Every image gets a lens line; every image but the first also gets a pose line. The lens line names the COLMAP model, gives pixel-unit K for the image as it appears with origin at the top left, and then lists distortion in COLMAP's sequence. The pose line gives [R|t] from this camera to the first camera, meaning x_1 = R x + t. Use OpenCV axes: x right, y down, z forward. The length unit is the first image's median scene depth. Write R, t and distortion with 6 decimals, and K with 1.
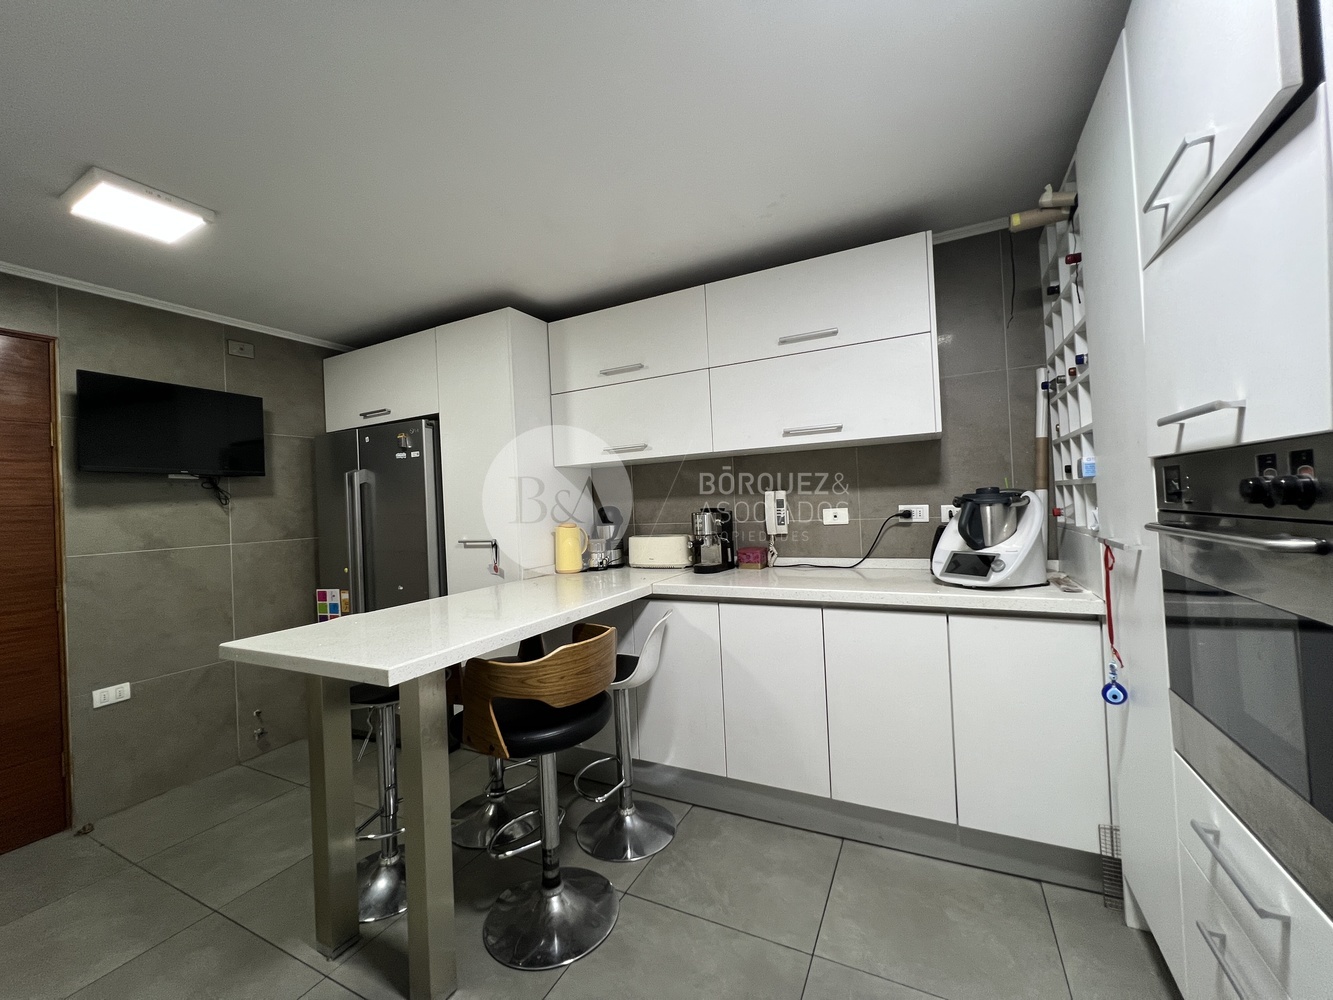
lens RADIAL K [[530.8, 0, 662.3], [0, 530.8, 494.6], [0, 0, 1]] dist [-0.006676, 0.001158]
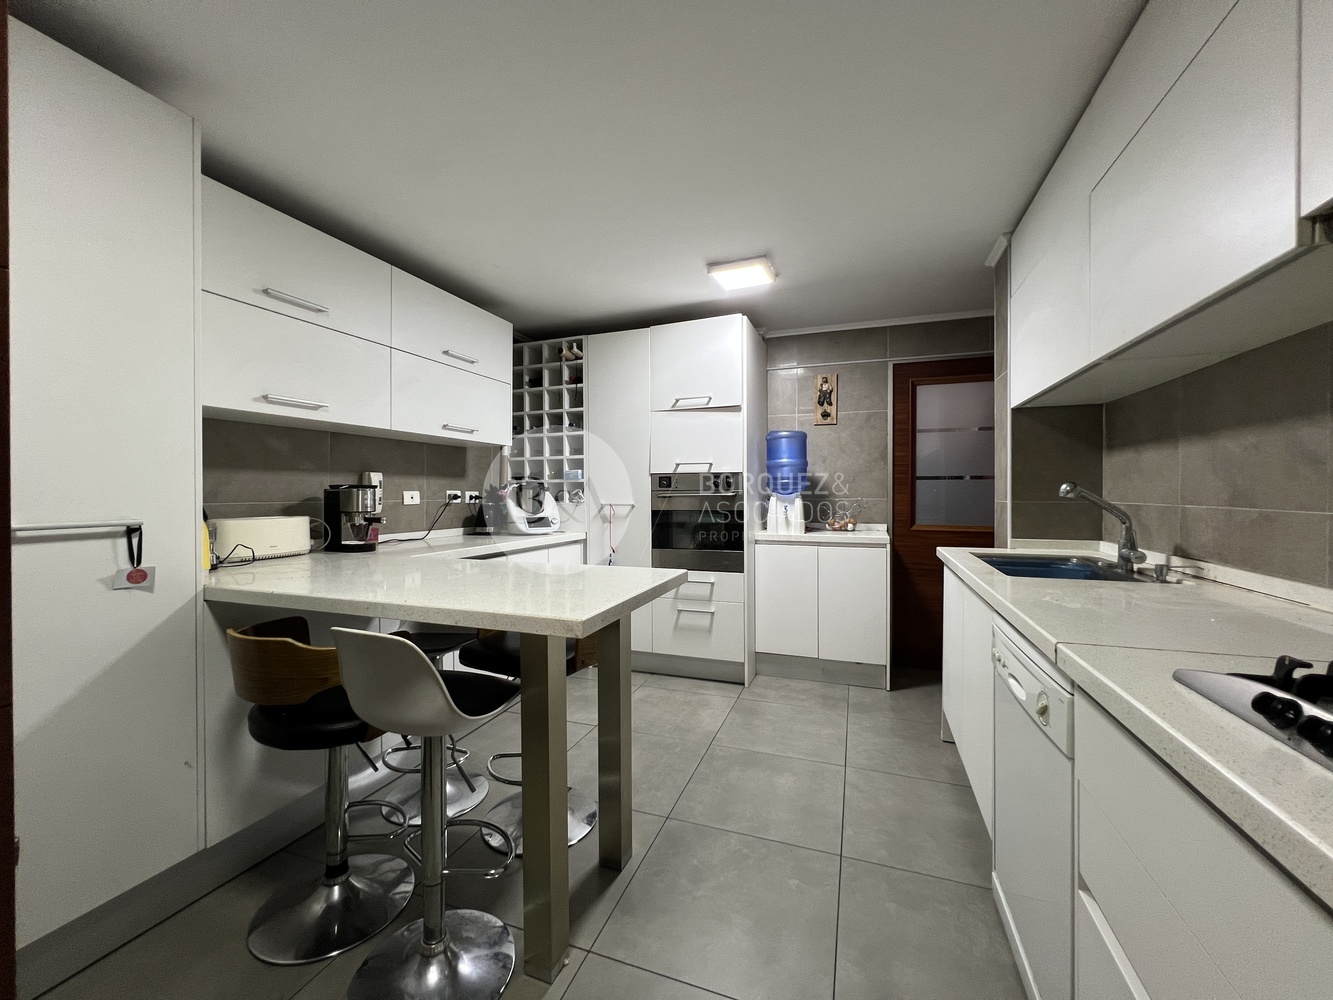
lens RADIAL K [[530.8, 0, 667.0], [0, 530.8, 488.2], [0, 0, 1]] dist [-0.006676, 0.001158]
pose [[-0.117489, 0.052695, 0.991675, -0.936891], [-0.007269, 0.998519, -0.053919, 0.080329], [-0.993048, -0.013543, -0.116932, 0.566080]]
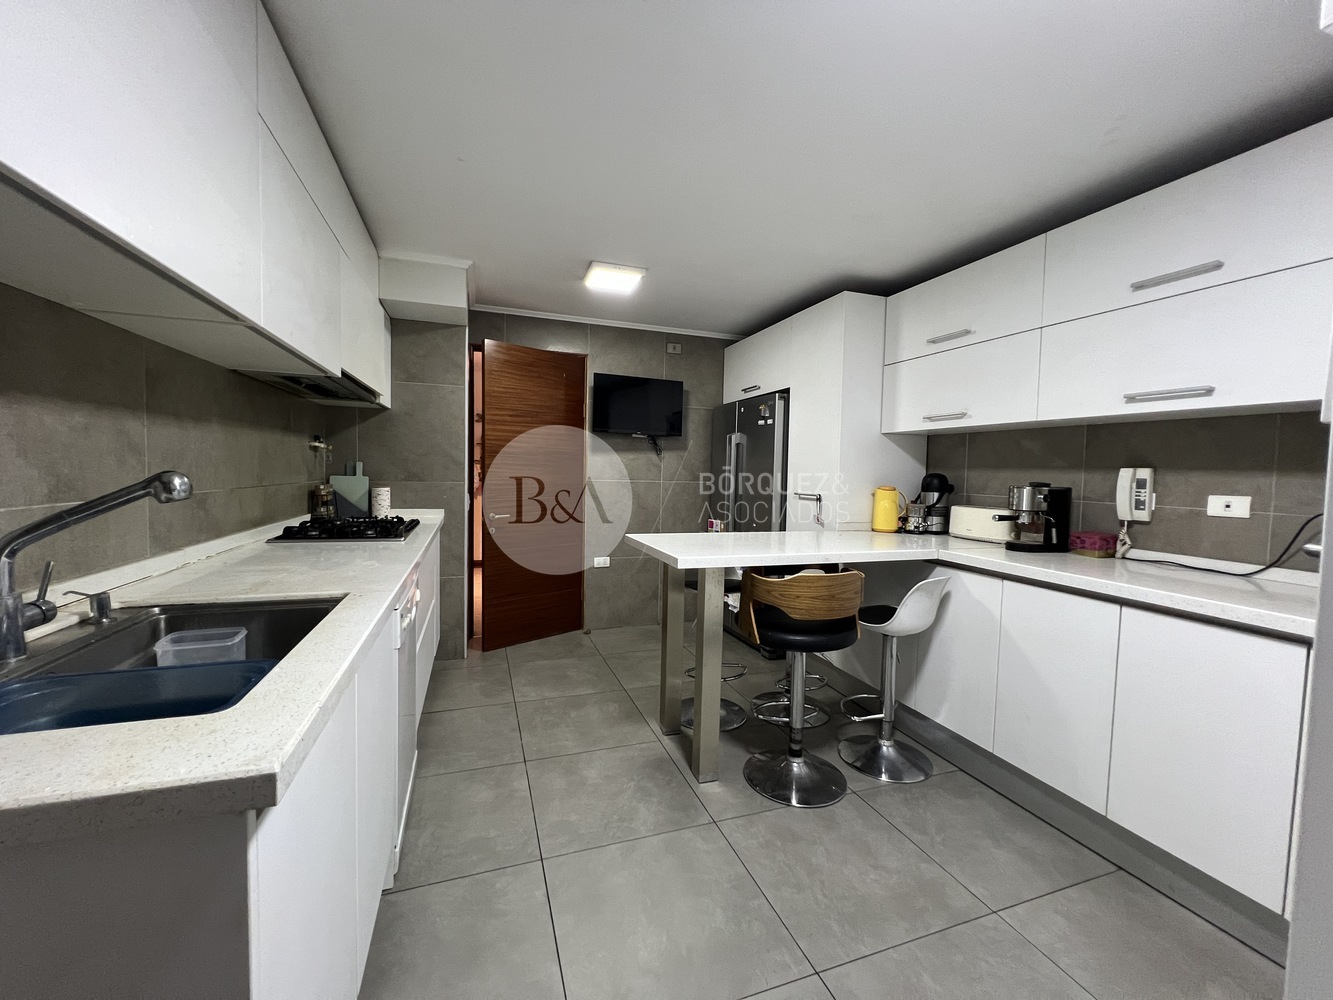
lens RADIAL K [[530.8, 0, 667.9], [0, 530.8, 493.9], [0, 0, 1]] dist [-0.006676, 0.001158]
pose [[0.725377, 0.094991, -0.681767, 0.258364], [-0.046173, 0.994916, 0.089495, -0.006909], [0.686802, -0.033438, 0.726075, -0.097967]]
